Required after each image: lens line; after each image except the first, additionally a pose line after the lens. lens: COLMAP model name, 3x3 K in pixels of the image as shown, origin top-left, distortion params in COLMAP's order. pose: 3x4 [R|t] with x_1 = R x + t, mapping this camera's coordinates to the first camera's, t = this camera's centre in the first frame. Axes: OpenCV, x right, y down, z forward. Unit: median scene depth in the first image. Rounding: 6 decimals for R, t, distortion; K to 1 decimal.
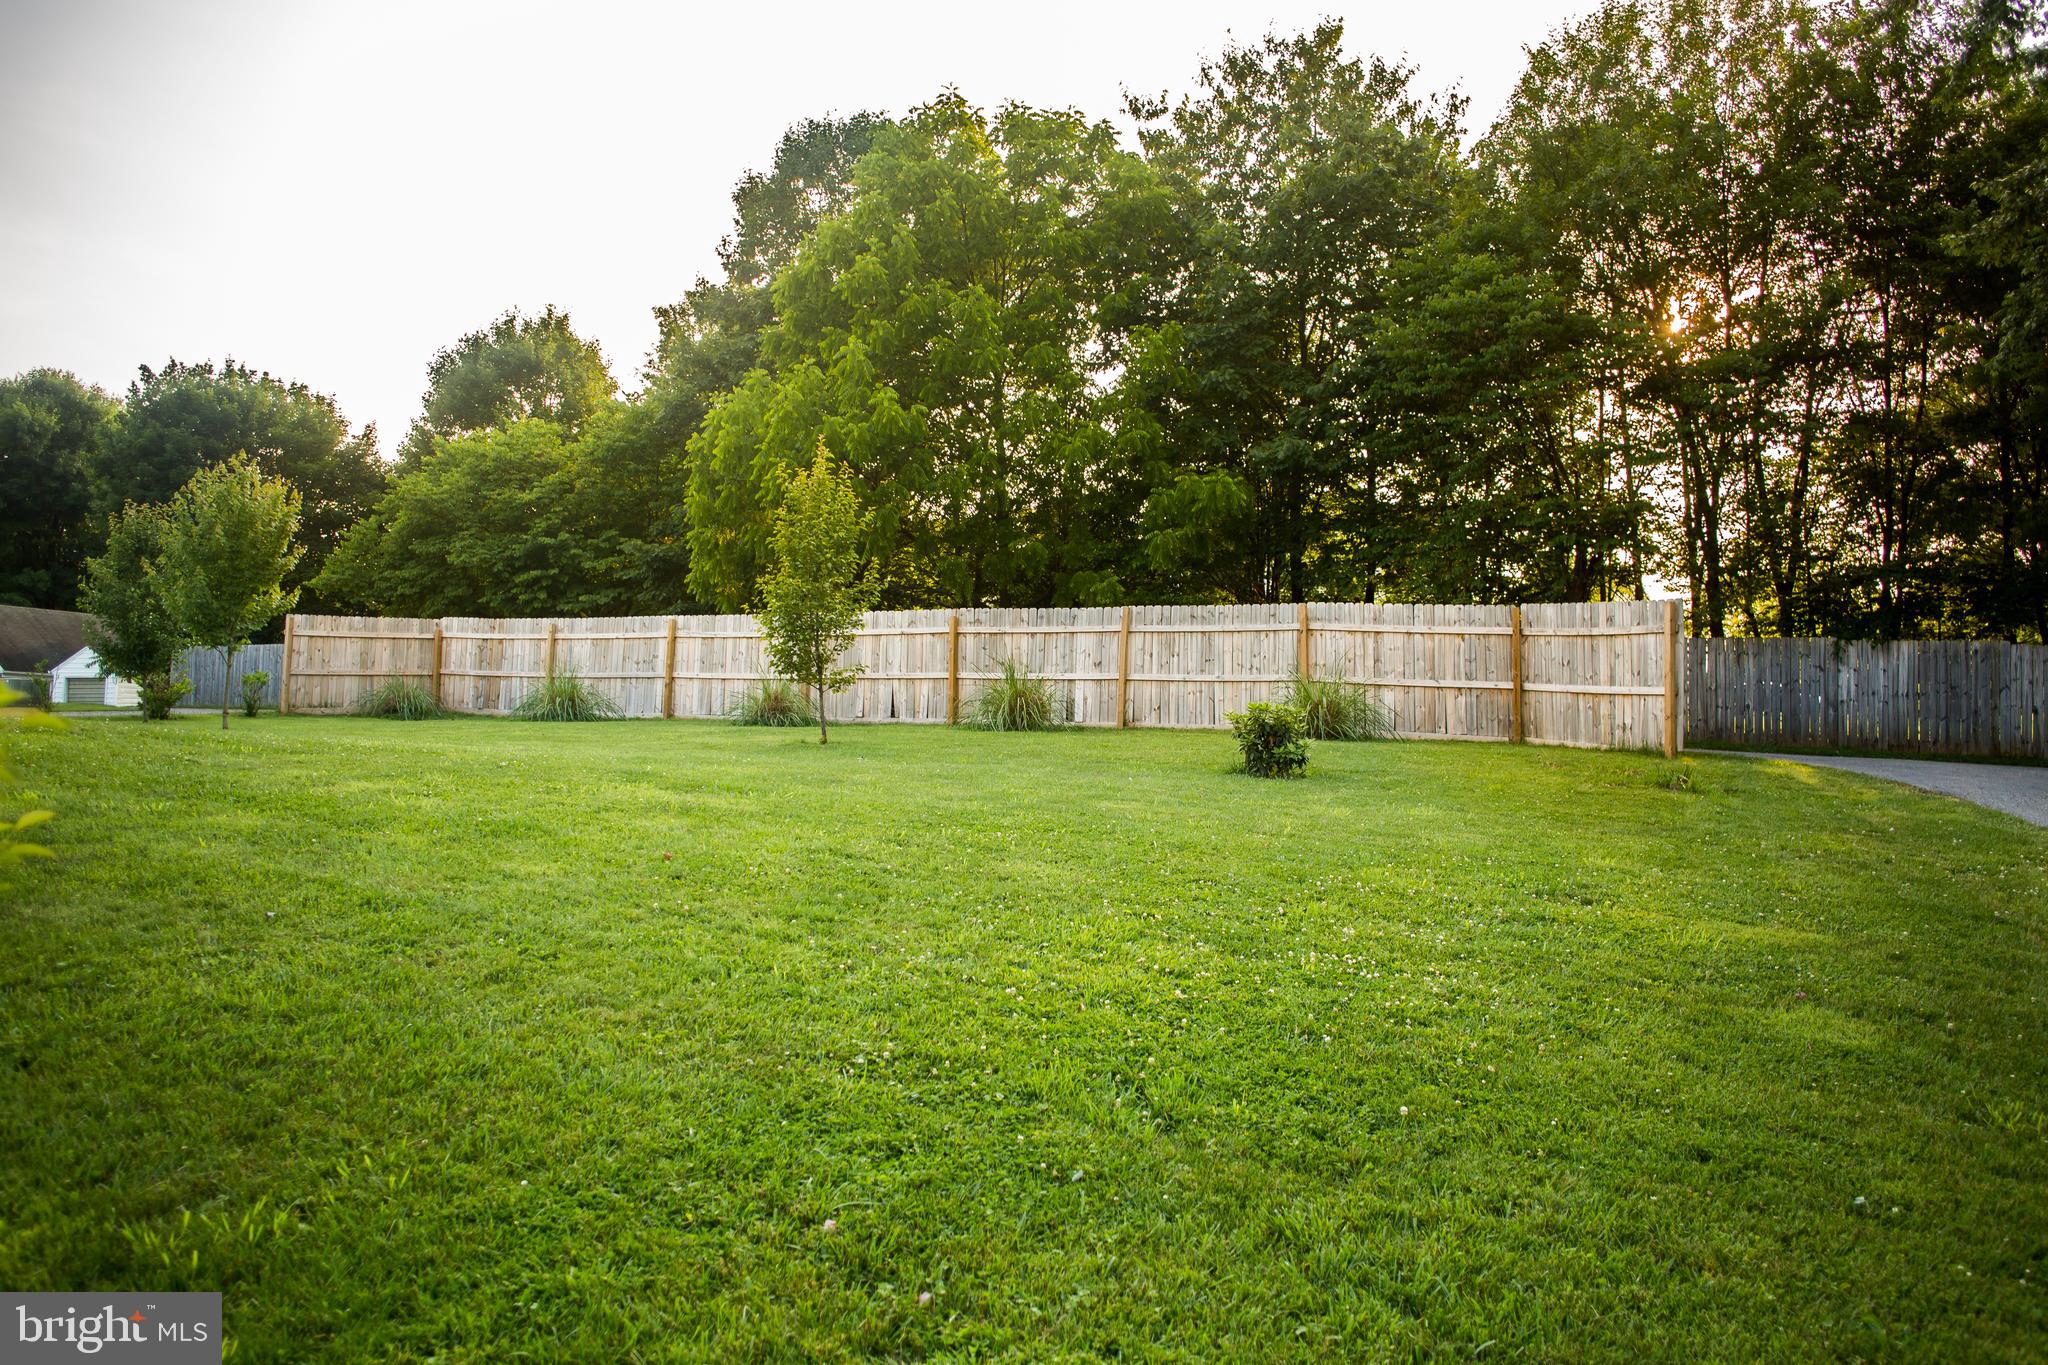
lens RADIAL K [[1444.7, 0, 1039.0], [0, 1444.7, 686.6], [0, 0, 1]] dist [-0.062318, 0.042258]
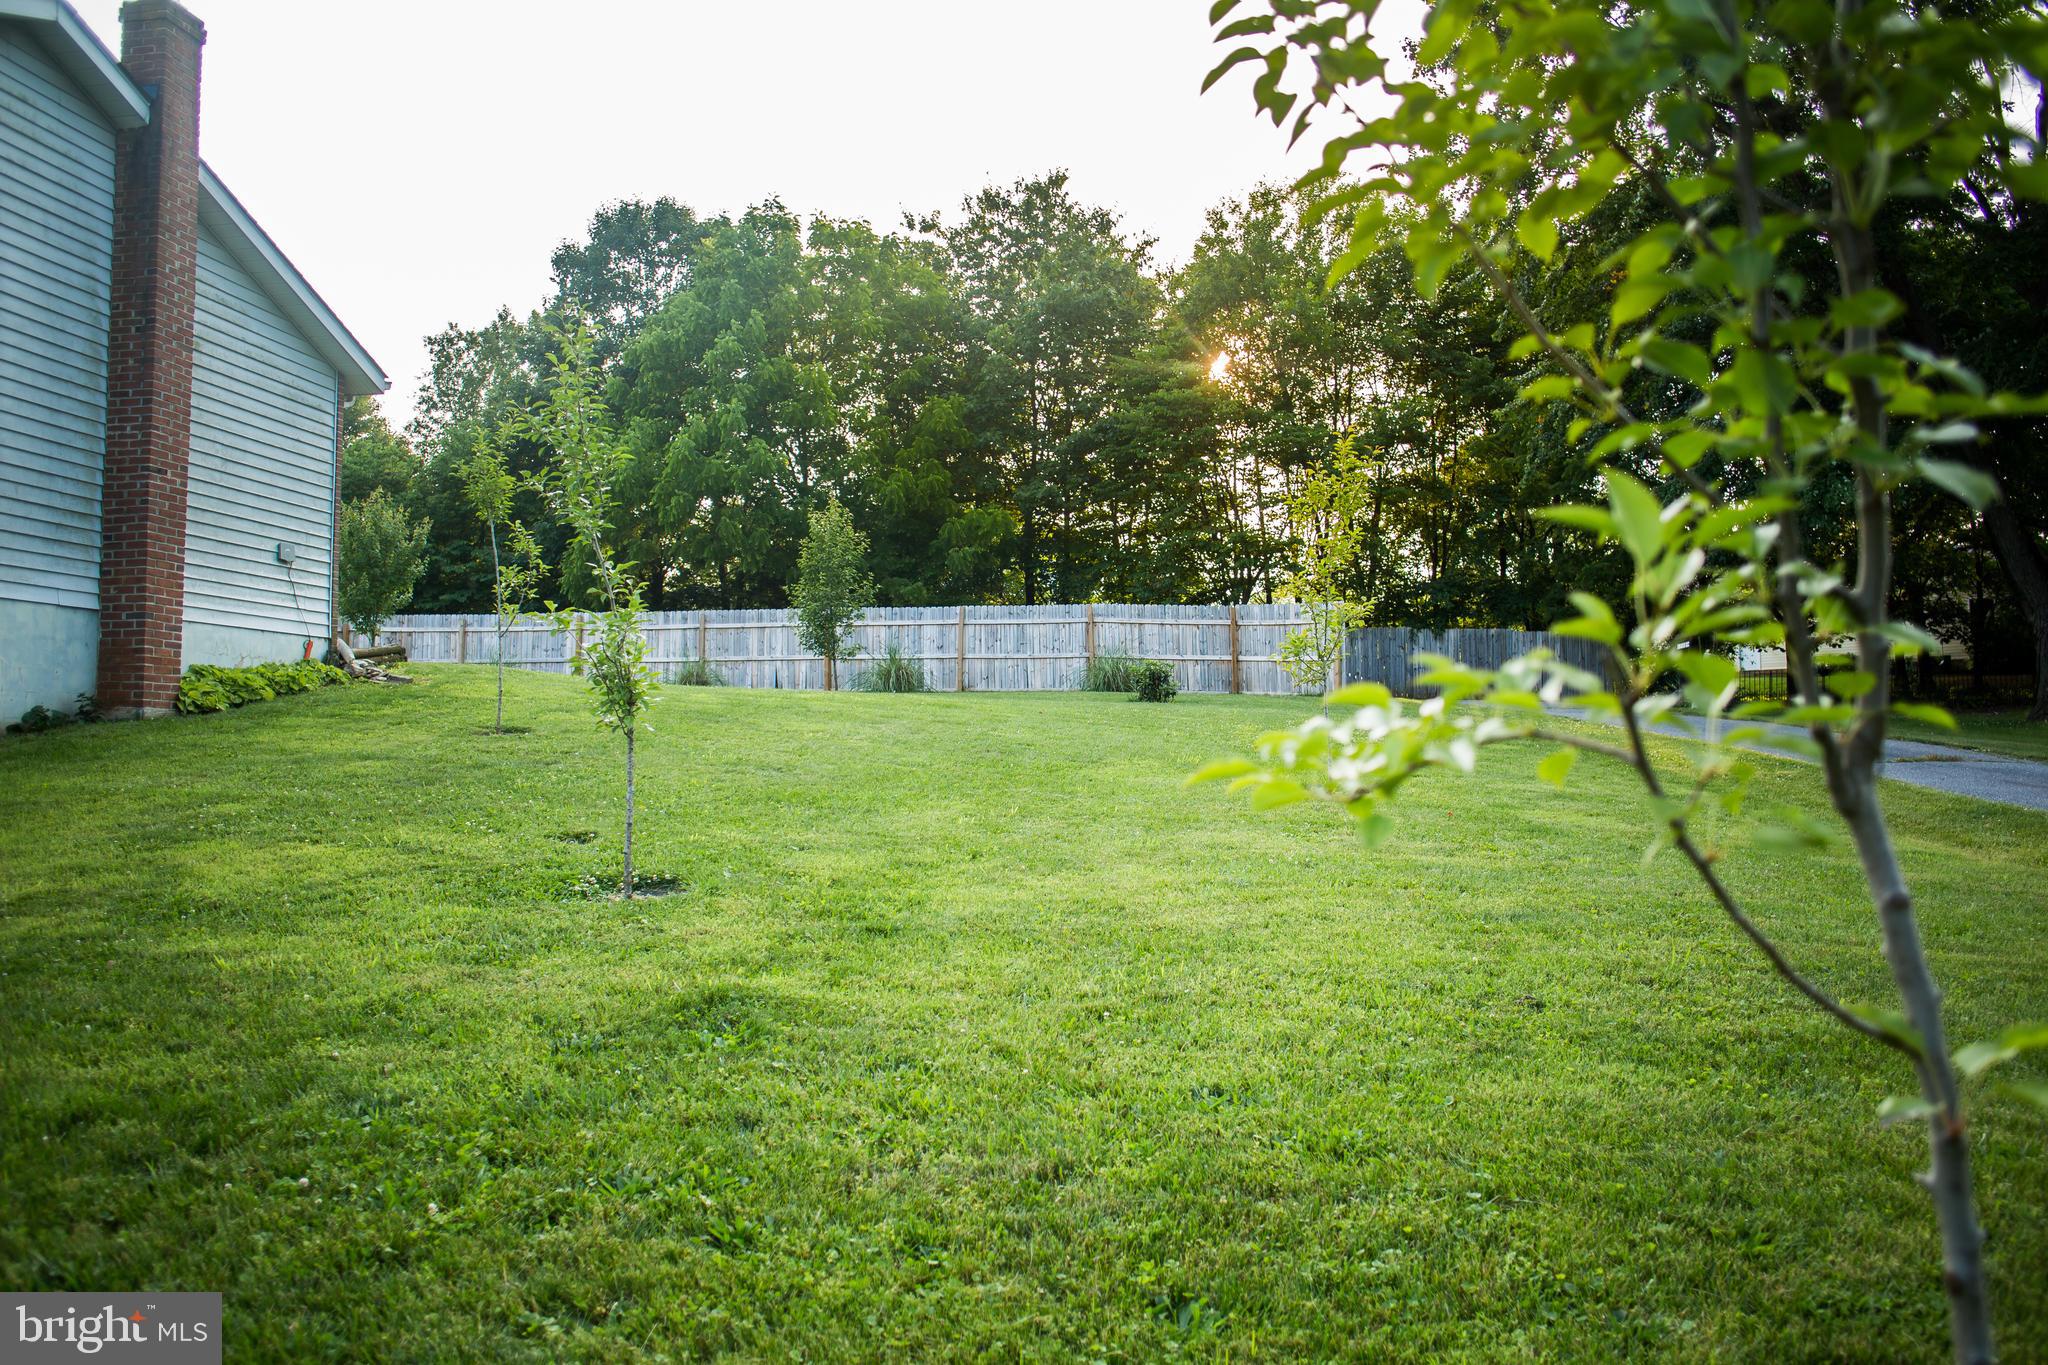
lens RADIAL K [[1444.7, 0, 1013.2], [0, 1444.7, 686.8], [0, 0, 1]] dist [-0.062318, 0.042258]
pose [[0.957667, -0.012820, 0.287592, -0.264909], [0.013317, 0.999911, 0.000230, 0.020986], [-0.287569, 0.003610, 0.957753, -0.321932]]
